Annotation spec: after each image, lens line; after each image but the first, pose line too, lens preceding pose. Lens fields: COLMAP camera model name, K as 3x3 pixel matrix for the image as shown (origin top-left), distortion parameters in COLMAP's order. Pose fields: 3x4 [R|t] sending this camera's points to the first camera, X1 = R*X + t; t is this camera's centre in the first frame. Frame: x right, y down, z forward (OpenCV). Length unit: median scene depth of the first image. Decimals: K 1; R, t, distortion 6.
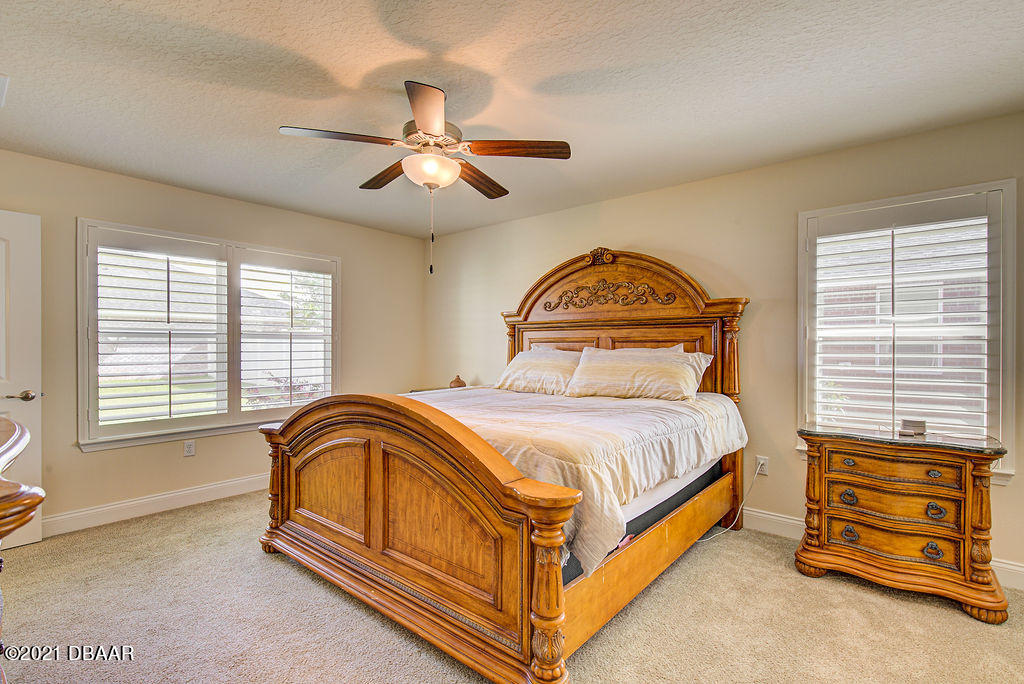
lens RADIAL K [[470.8, 0, 512.0], [0, 470.8, 348.0], [0, 0, 1]] dist [-0.001753, 0.001130]
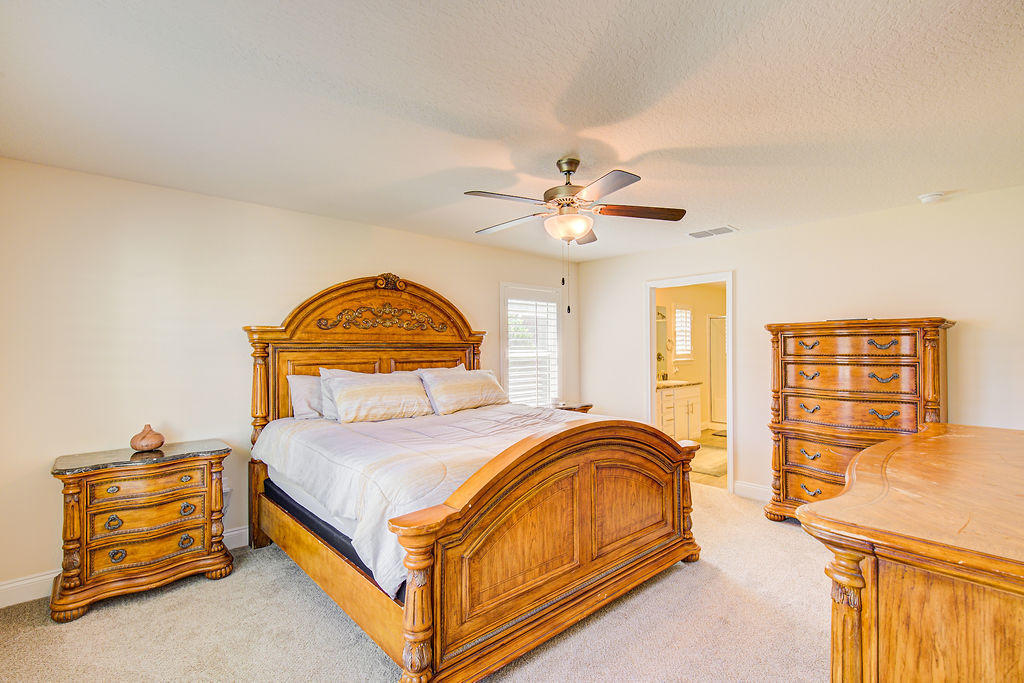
lens RADIAL K [[470.8, 0, 510.2], [0, 470.8, 342.9], [0, 0, 1]] dist [-0.001753, 0.001130]
pose [[0.152802, 0.010471, 0.988201, -0.839627], [0.012135, 0.999849, -0.012471, -0.043373], [-0.988182, 0.013898, 0.152652, 0.596931]]
